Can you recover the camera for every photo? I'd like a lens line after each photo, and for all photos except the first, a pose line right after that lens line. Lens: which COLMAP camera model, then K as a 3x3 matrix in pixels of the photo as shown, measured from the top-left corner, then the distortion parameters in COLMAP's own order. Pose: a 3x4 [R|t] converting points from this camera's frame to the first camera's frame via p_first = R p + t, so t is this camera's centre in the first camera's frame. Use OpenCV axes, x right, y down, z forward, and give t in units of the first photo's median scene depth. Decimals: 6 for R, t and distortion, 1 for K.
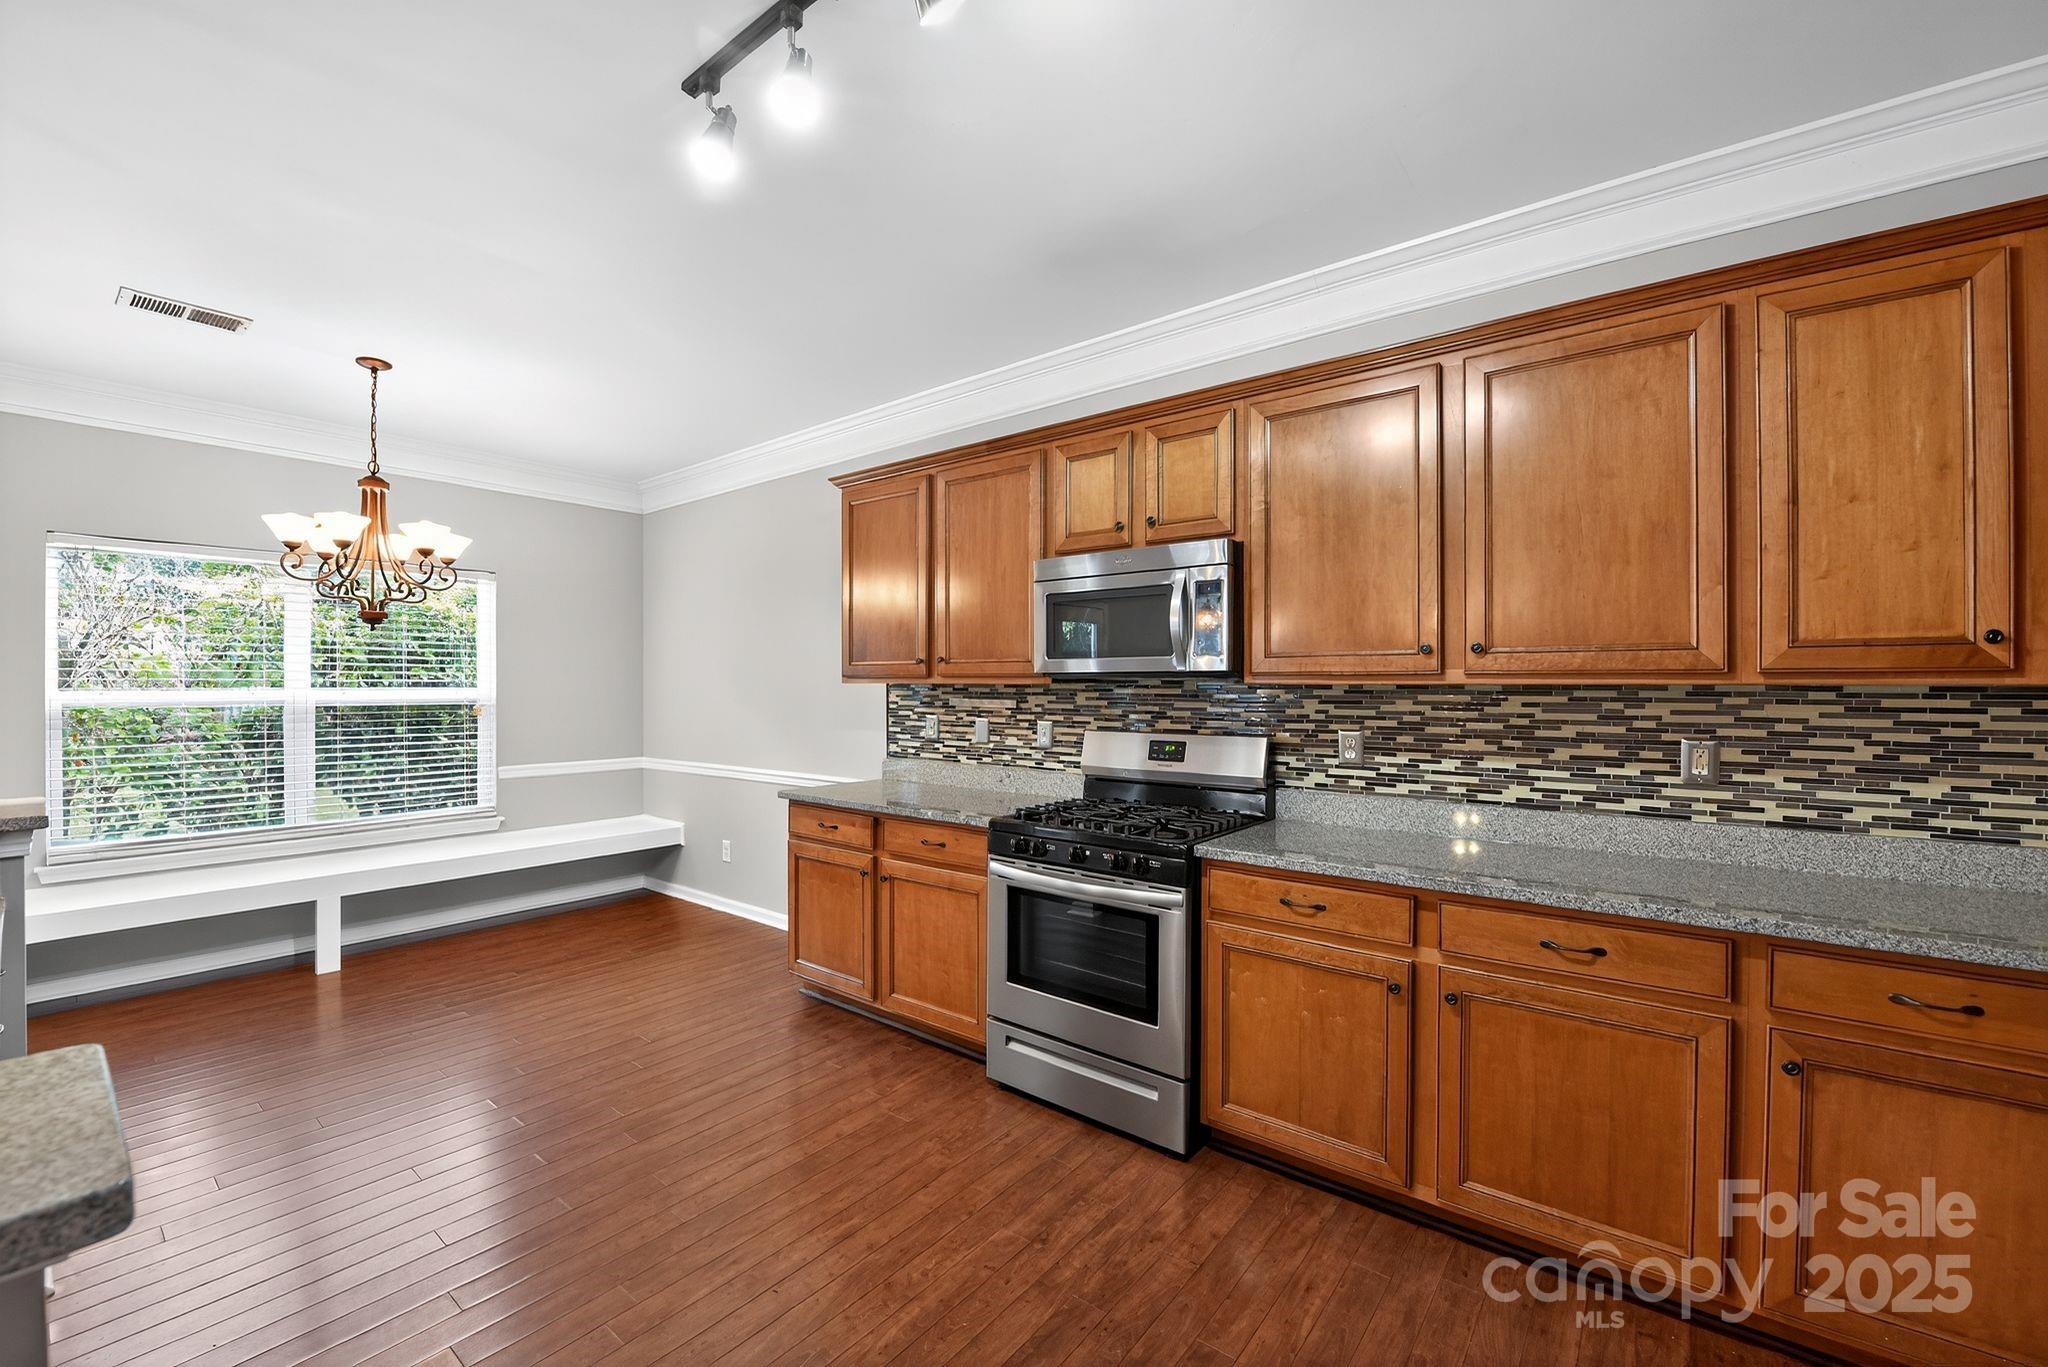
lens RADIAL K [[830.3, 0, 1024.2], [0, 830.3, 679.4], [0, 0, 1]] dist [-0.021637, -0.000273]
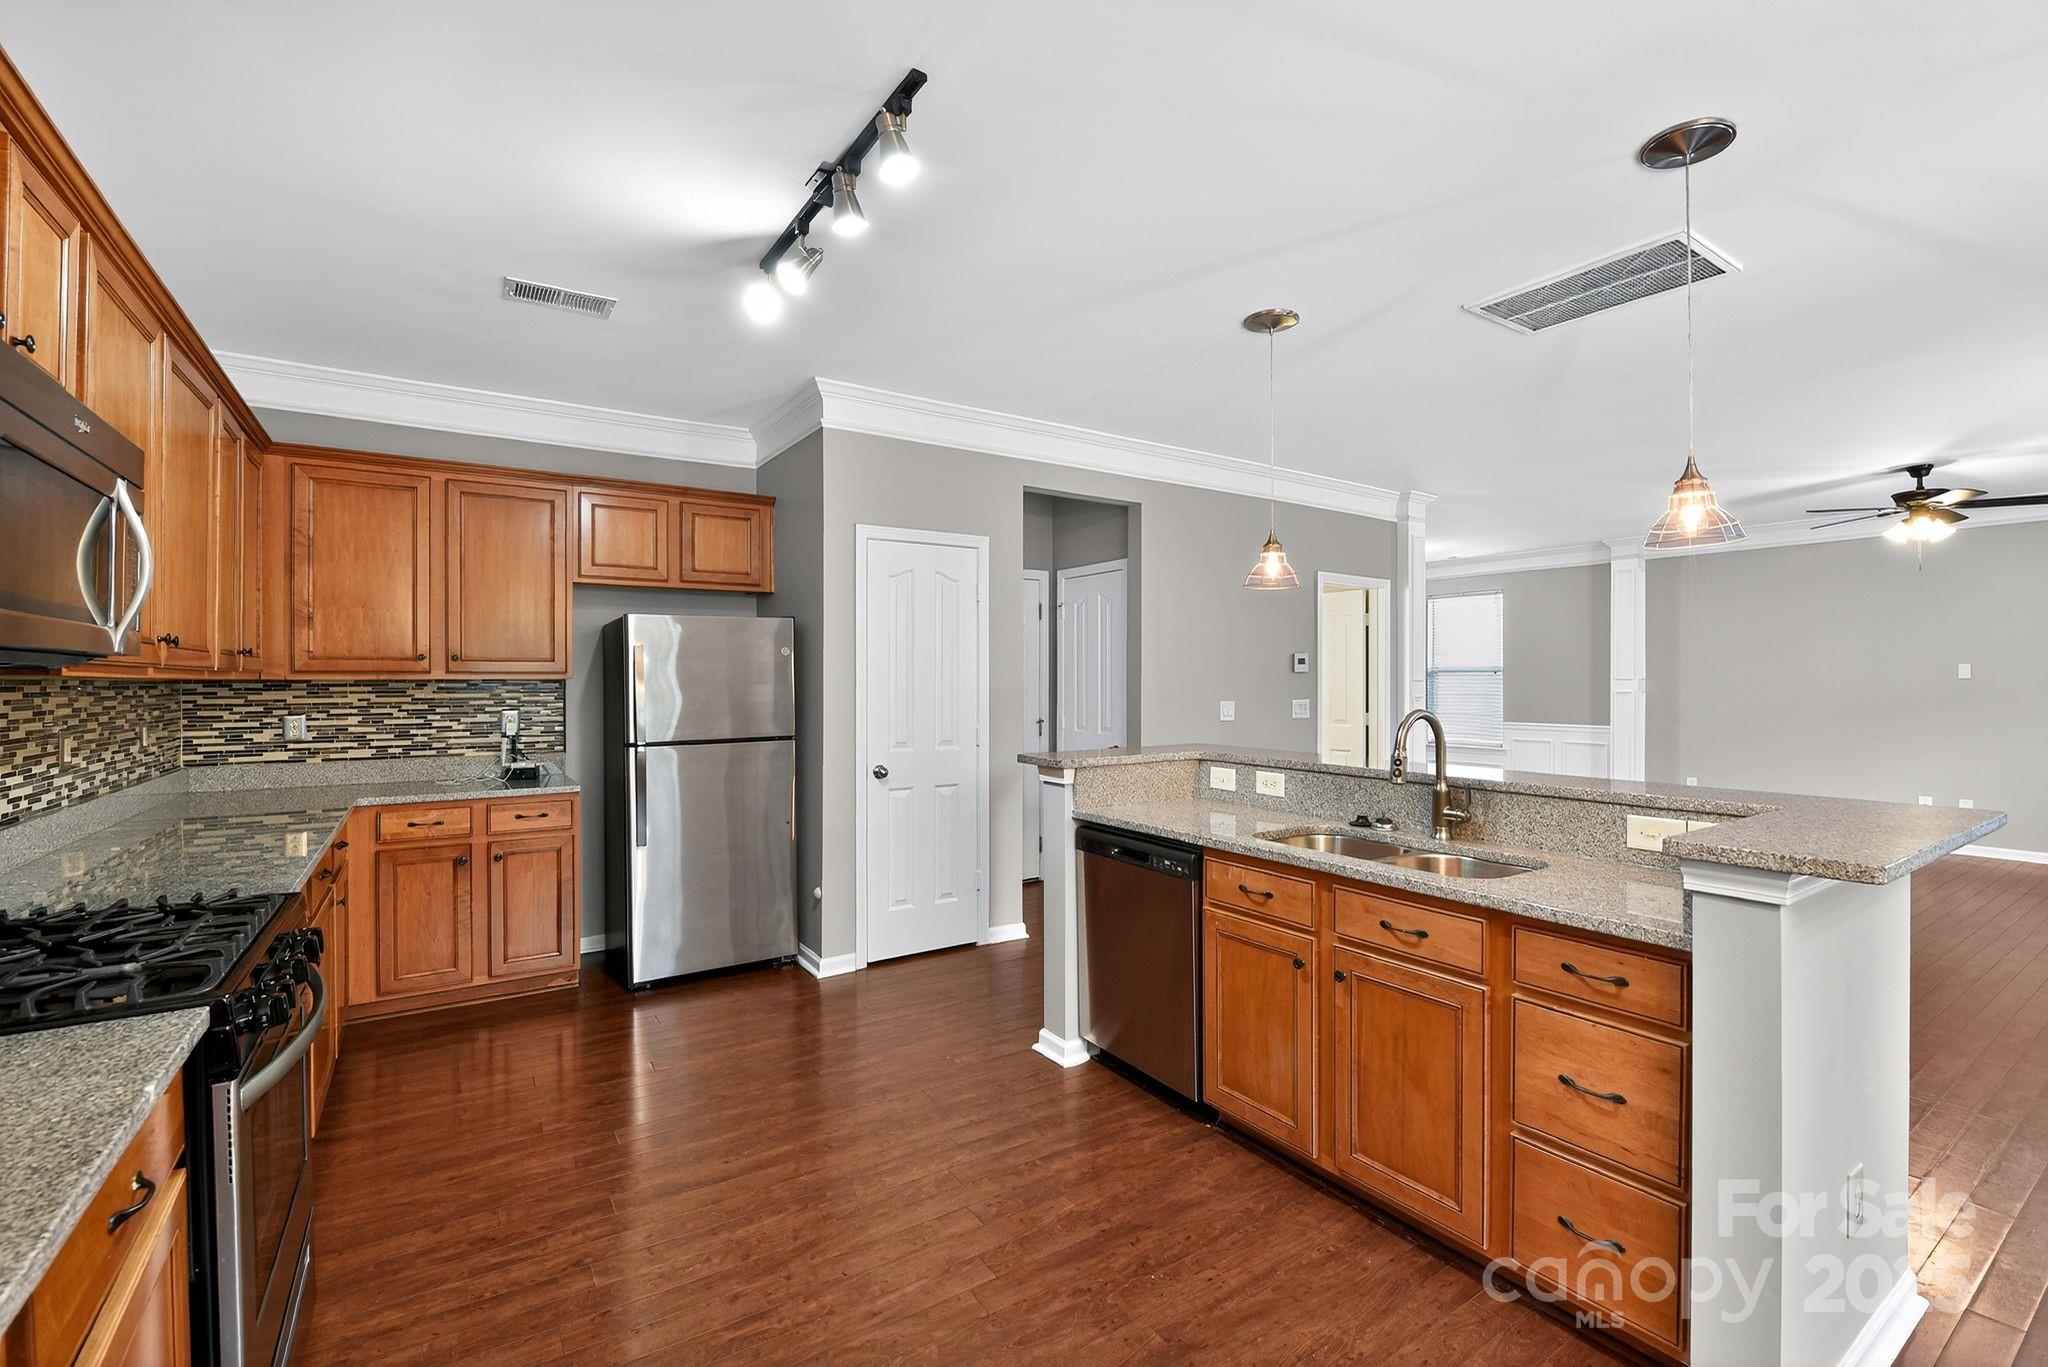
lens RADIAL K [[882.2, 0, 1015.6], [0, 882.2, 682.8], [0, 0, 1]] dist [-0.011733, -0.000031]
pose [[-0.948763, 0.006769, 0.315916, -0.579493], [0.006229, 0.999977, -0.002717, 0.017027], [-0.315927, -0.000610, -0.948783, 1.338931]]
